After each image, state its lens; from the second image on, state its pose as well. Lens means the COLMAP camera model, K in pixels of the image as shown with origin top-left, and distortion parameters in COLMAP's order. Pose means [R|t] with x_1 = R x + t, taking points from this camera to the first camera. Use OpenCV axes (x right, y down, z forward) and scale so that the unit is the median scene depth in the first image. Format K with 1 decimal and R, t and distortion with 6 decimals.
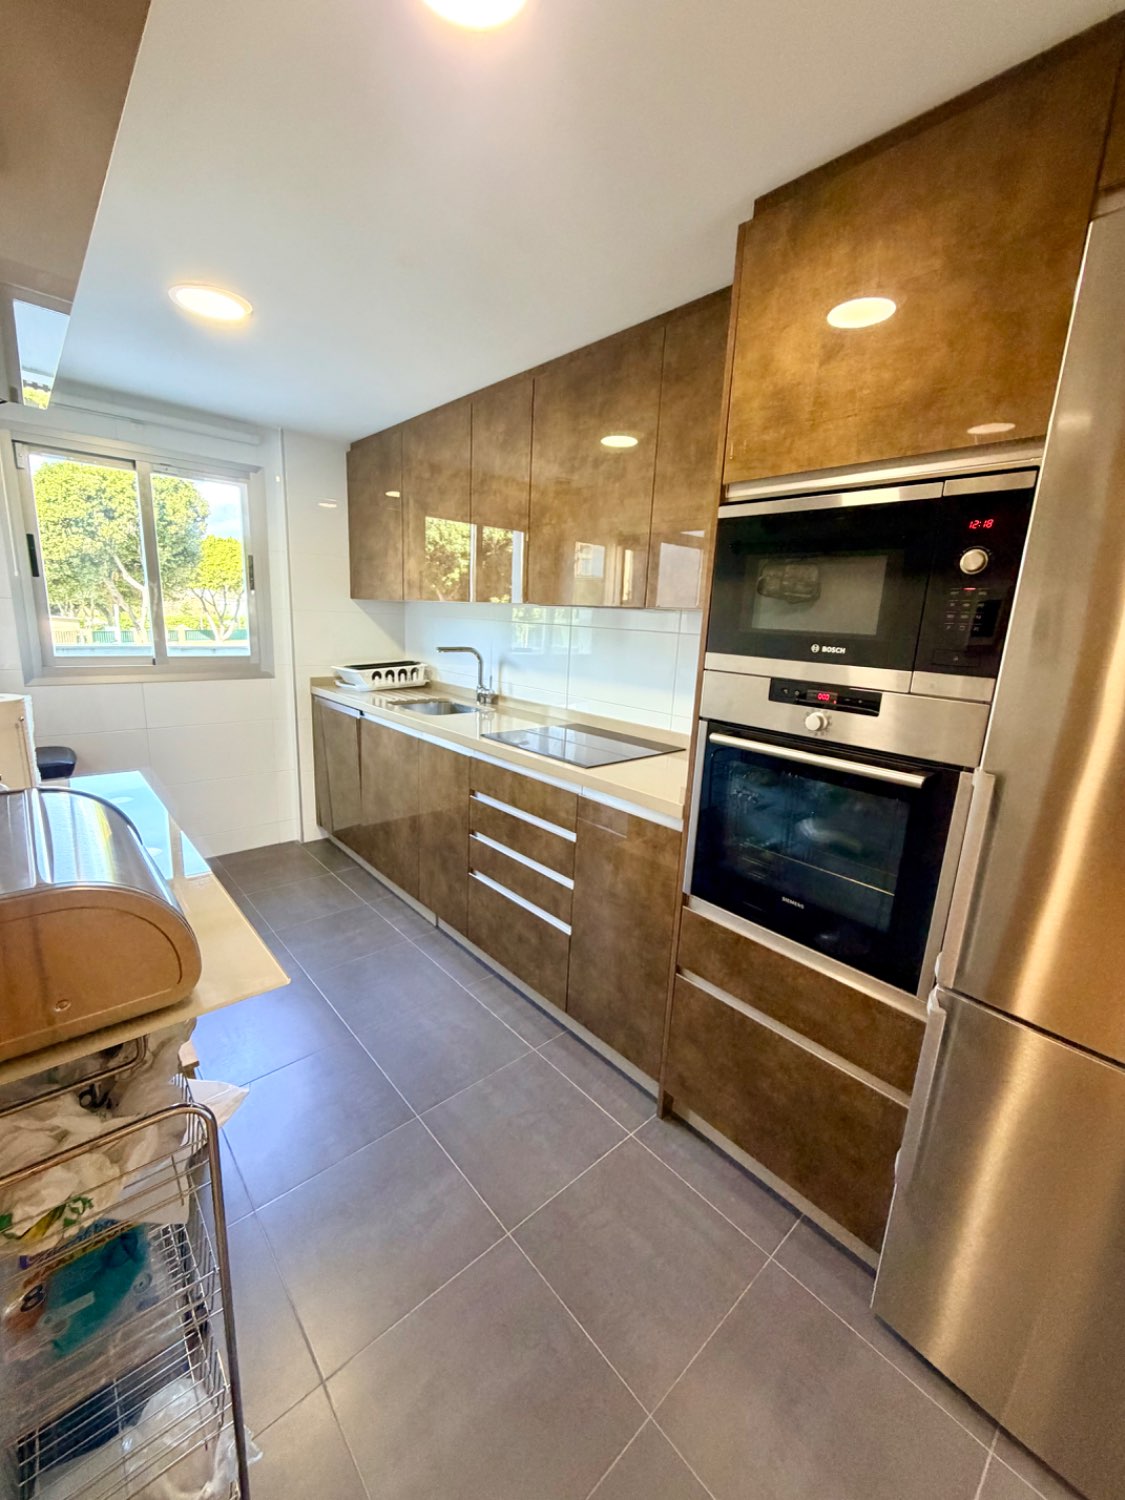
lens RADIAL K [[600.6, 0, 564.8], [0, 600.6, 743.1], [0, 0, 1]] dist [-0.001947, 0.000566]
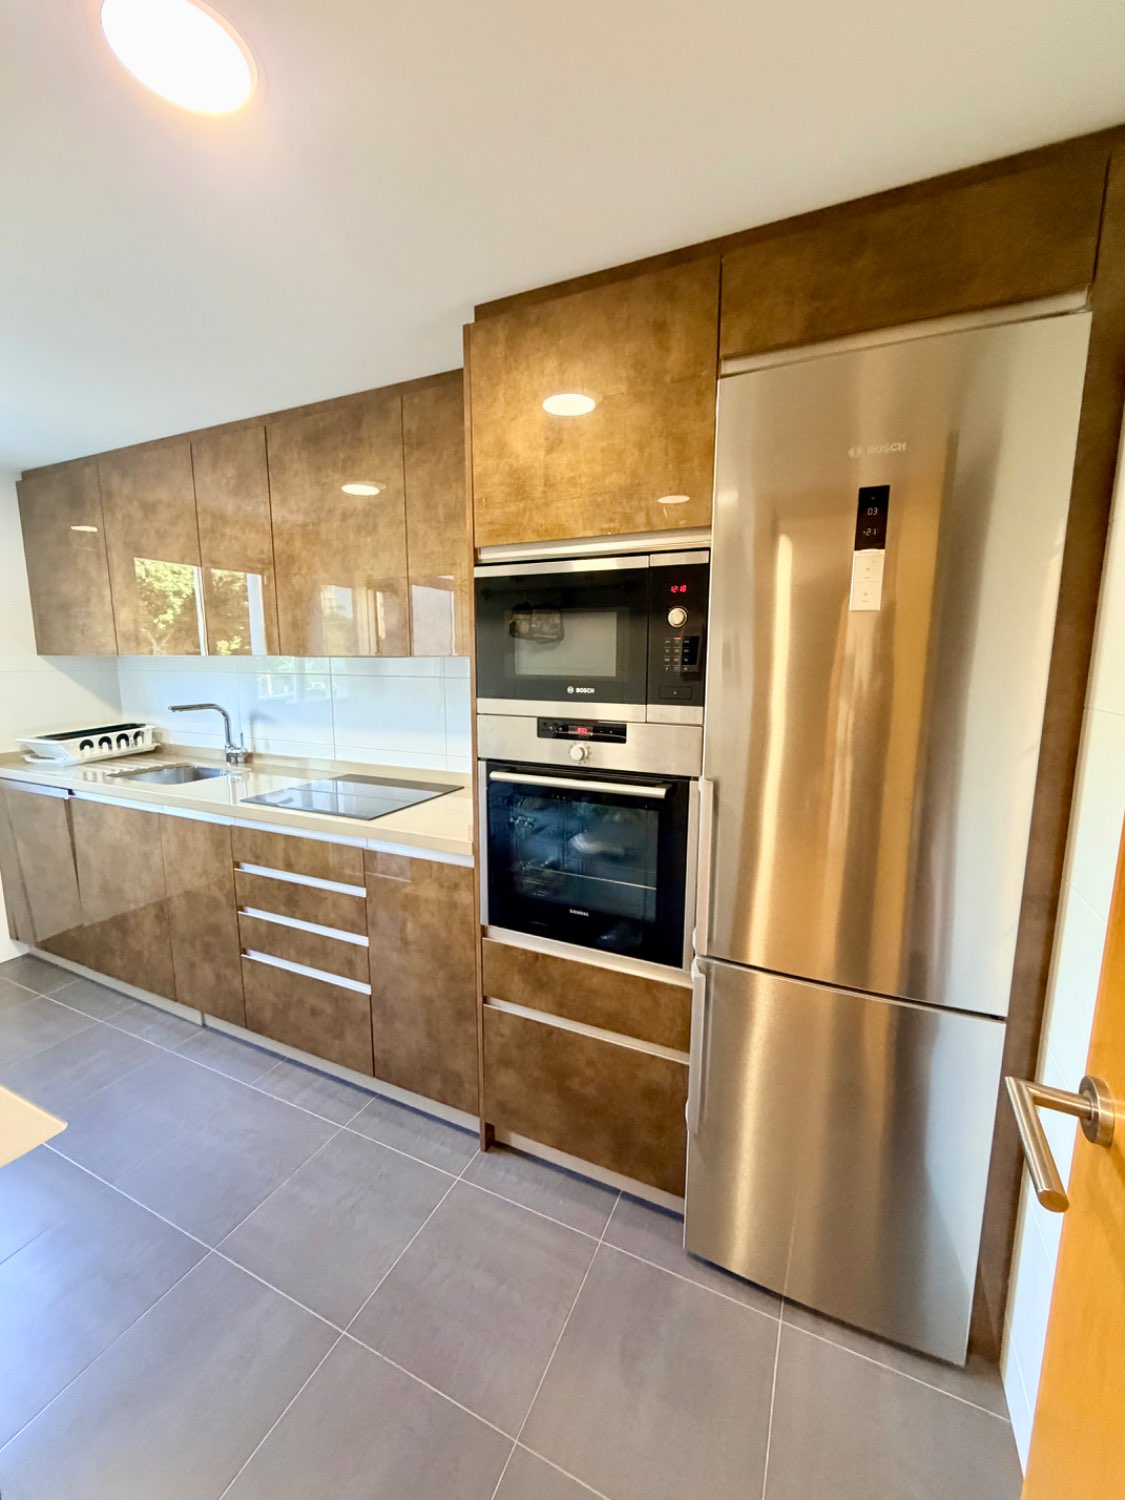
lens RADIAL K [[600.6, 0, 564.8], [0, 600.6, 743.1], [0, 0, 1]] dist [-0.001947, 0.000566]
pose [[0.920034, -0.101428, 0.378483, -0.030100], [0.121978, 0.992059, -0.030653, -0.014549], [-0.372369, 0.074368, 0.925100, -0.044285]]
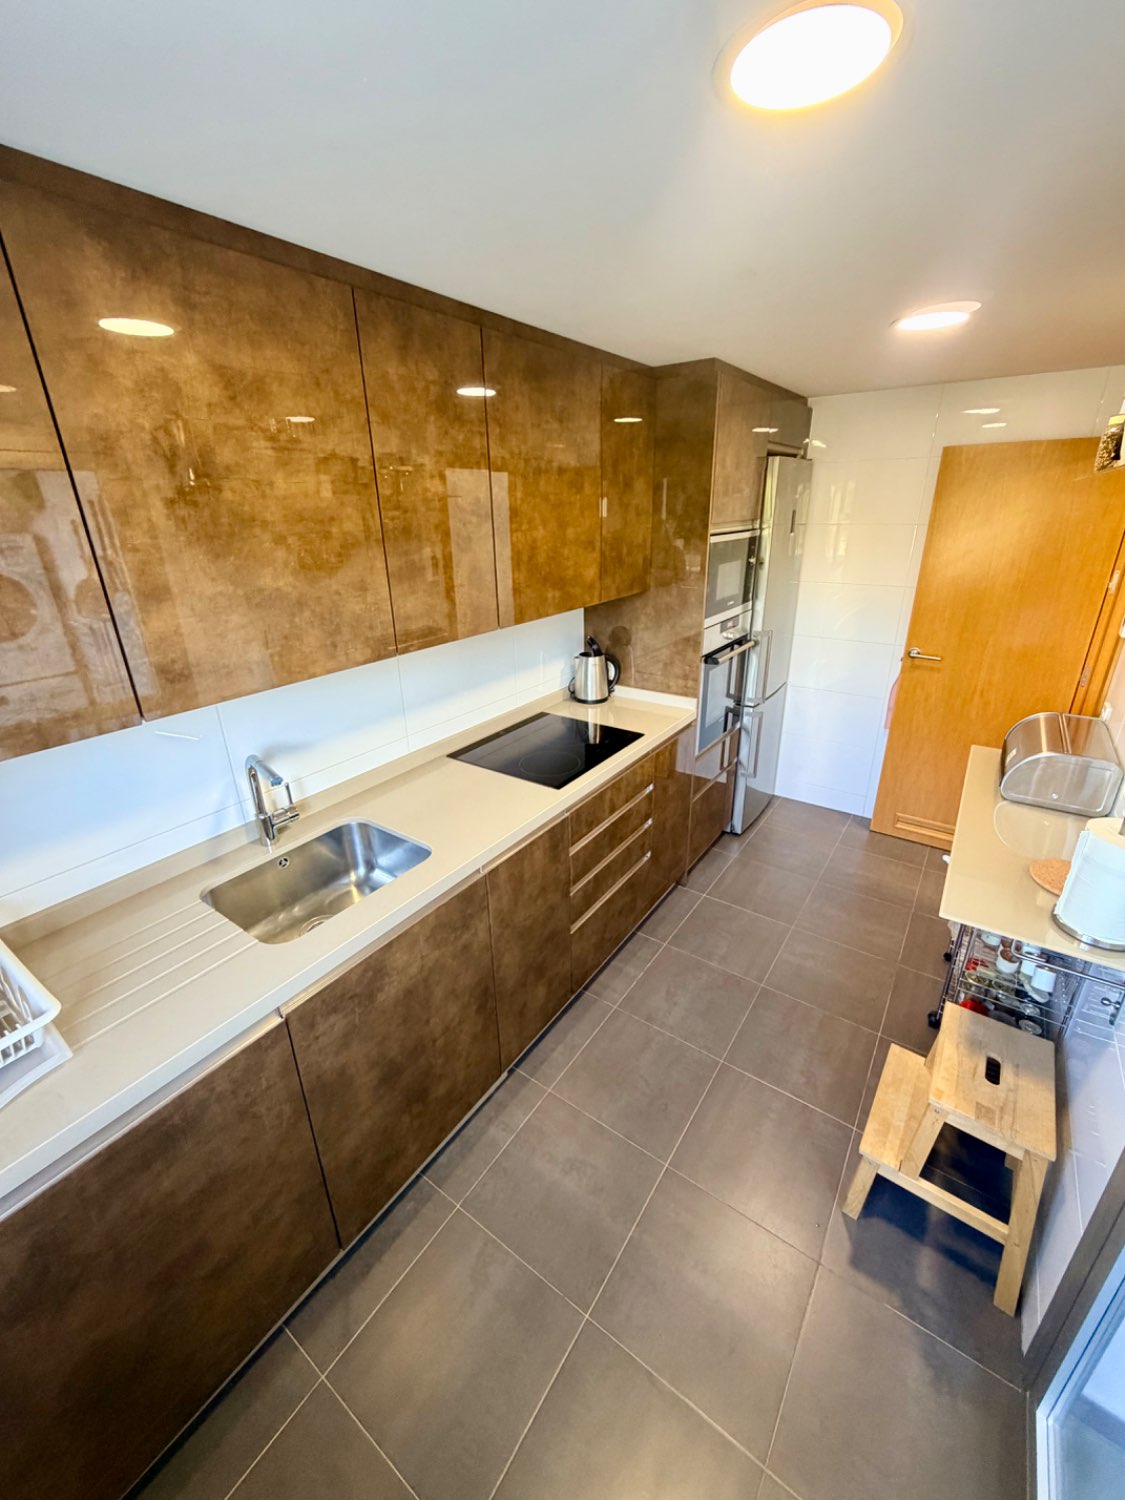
lens RADIAL K [[600.6, 0, 564.8], [0, 600.6, 743.1], [0, 0, 1]] dist [-0.001947, 0.000566]
pose [[-0.222282, -0.400908, 0.888742, -1.106807], [0.213165, 0.869510, 0.445547, -0.567662], [-0.951394, 0.288486, -0.107817, 1.355667]]
